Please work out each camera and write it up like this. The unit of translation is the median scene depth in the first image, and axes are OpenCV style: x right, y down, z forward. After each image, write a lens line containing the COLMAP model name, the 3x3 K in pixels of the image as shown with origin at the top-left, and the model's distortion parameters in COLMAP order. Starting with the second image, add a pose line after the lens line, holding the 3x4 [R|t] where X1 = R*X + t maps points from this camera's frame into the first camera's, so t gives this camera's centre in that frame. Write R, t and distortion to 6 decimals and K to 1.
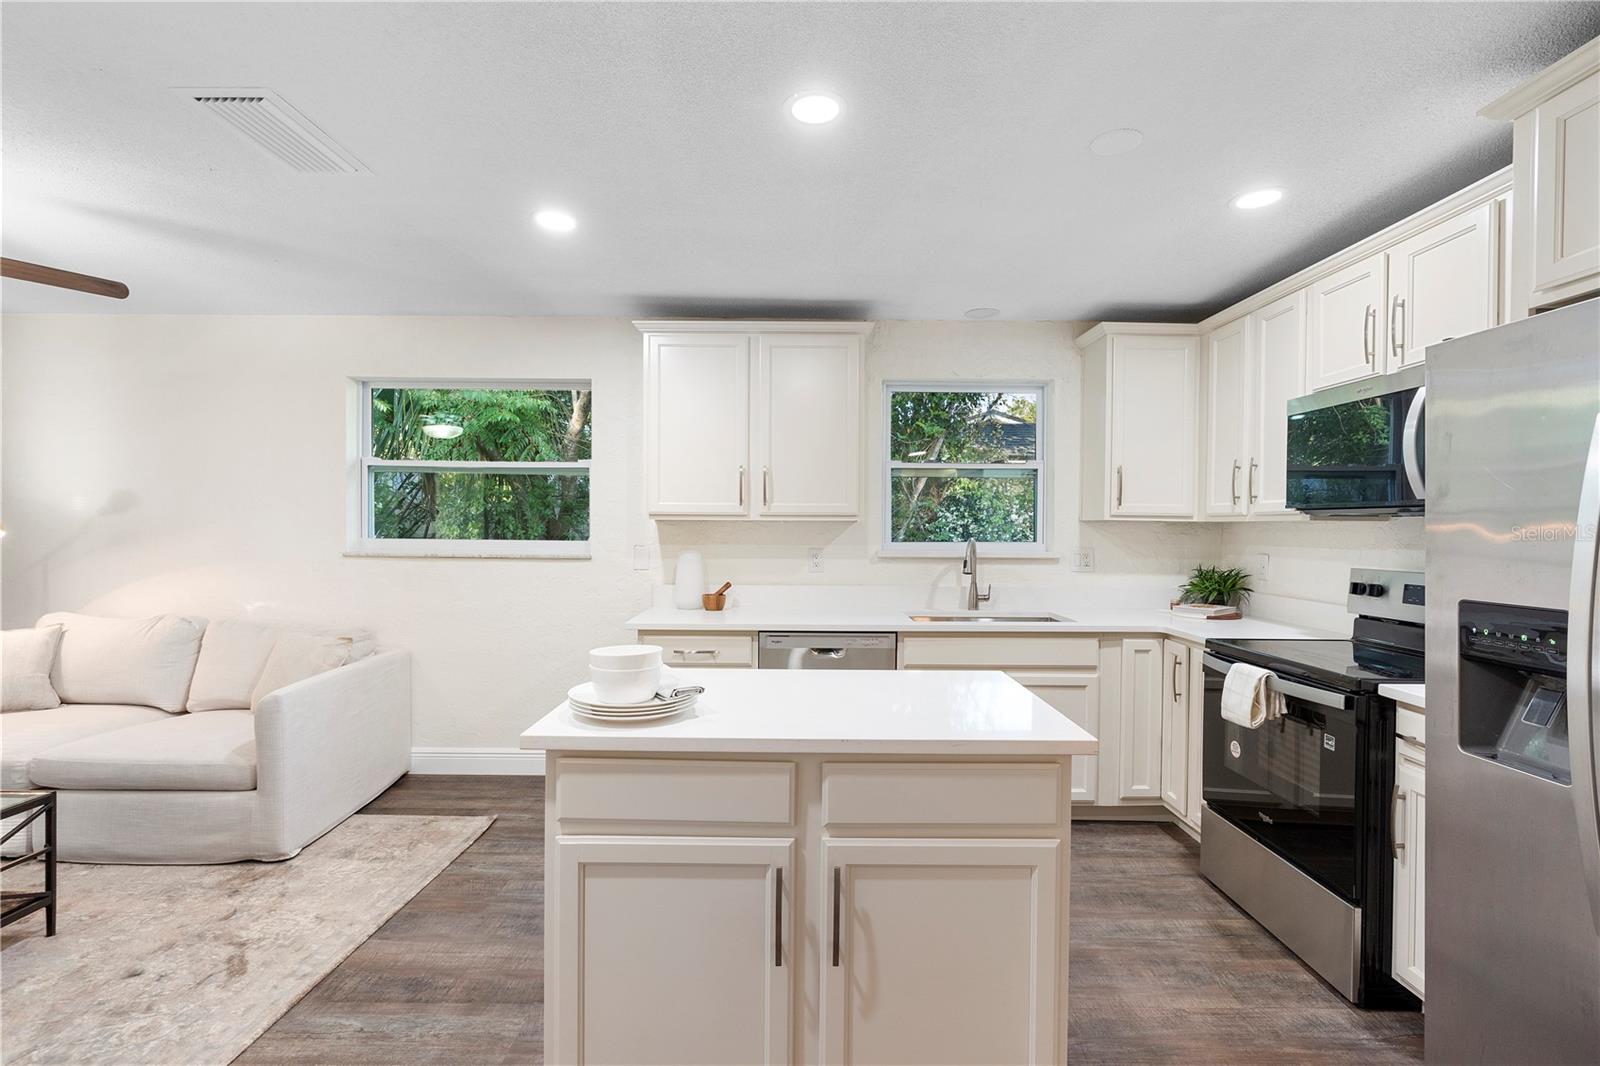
lens RADIAL K [[733.4, 0, 792.5], [0, 733.4, 538.4], [0, 0, 1]] dist [0.003266, 0.000118]
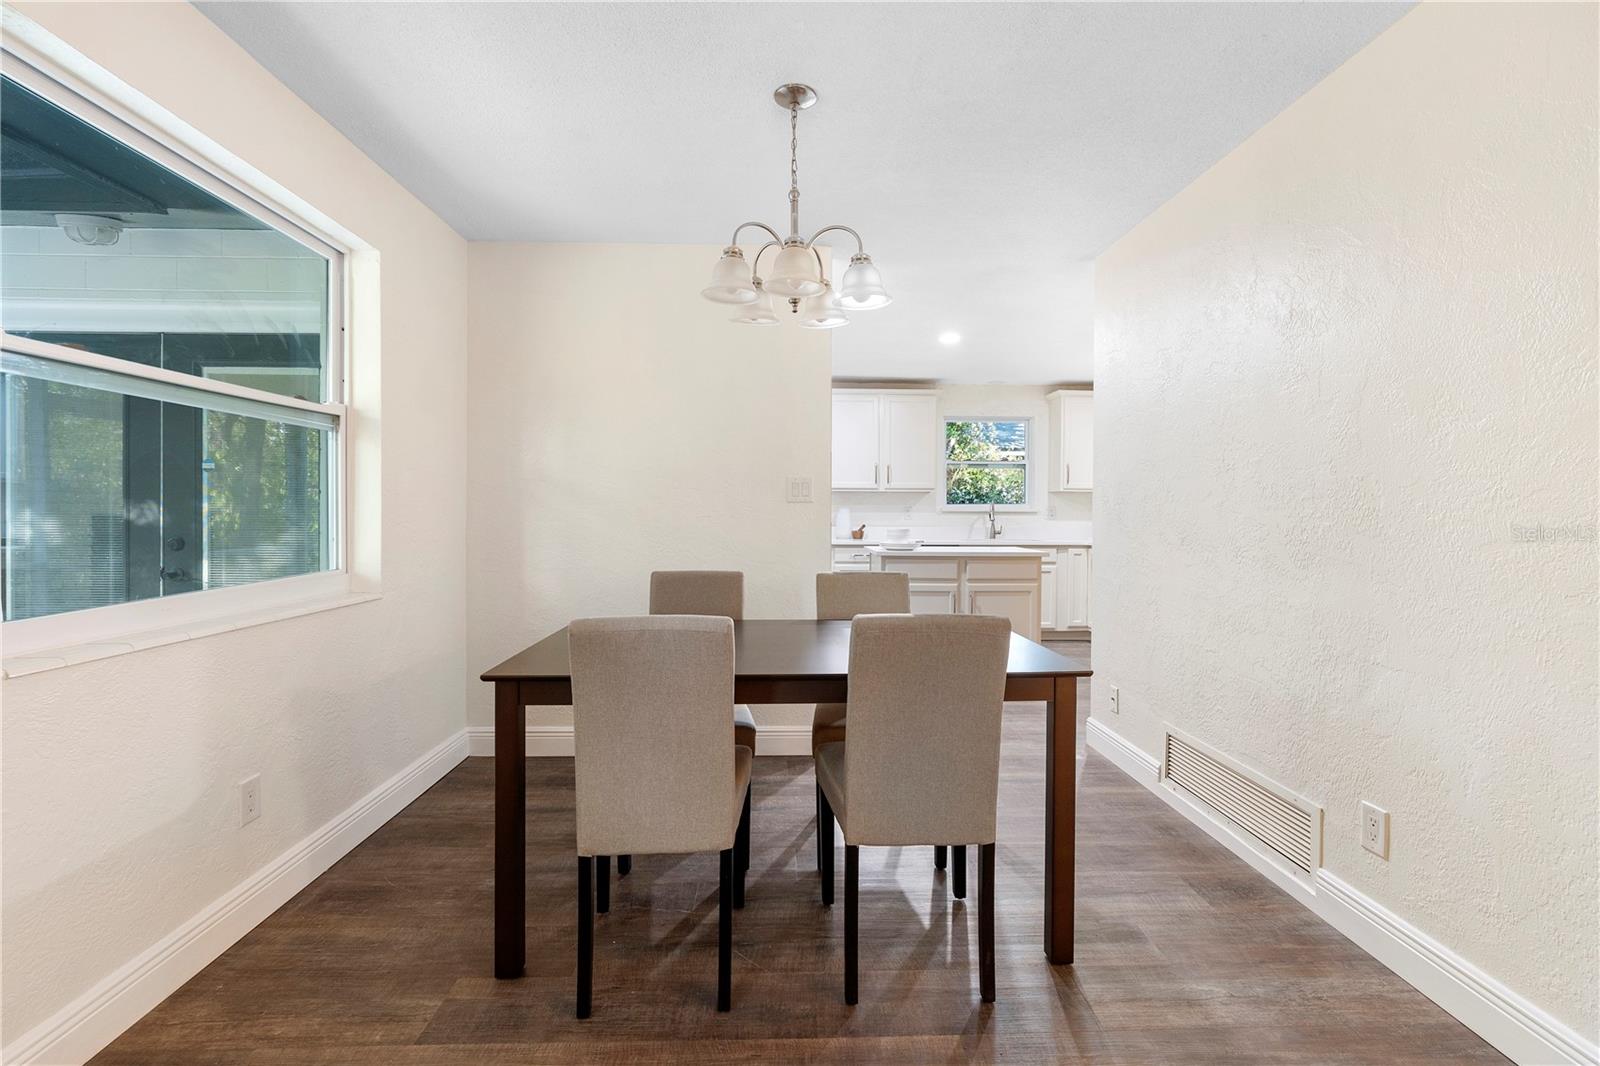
lens RADIAL K [[733.4, 0, 806.6], [0, 733.4, 518.4], [0, 0, 1]] dist [0.003266, 0.000118]
pose [[0.999047, -0.002768, 0.043553, -0.336431], [0.002918, 0.999990, -0.003377, 0.052285], [-0.043543, 0.003501, 0.999045, -0.925993]]
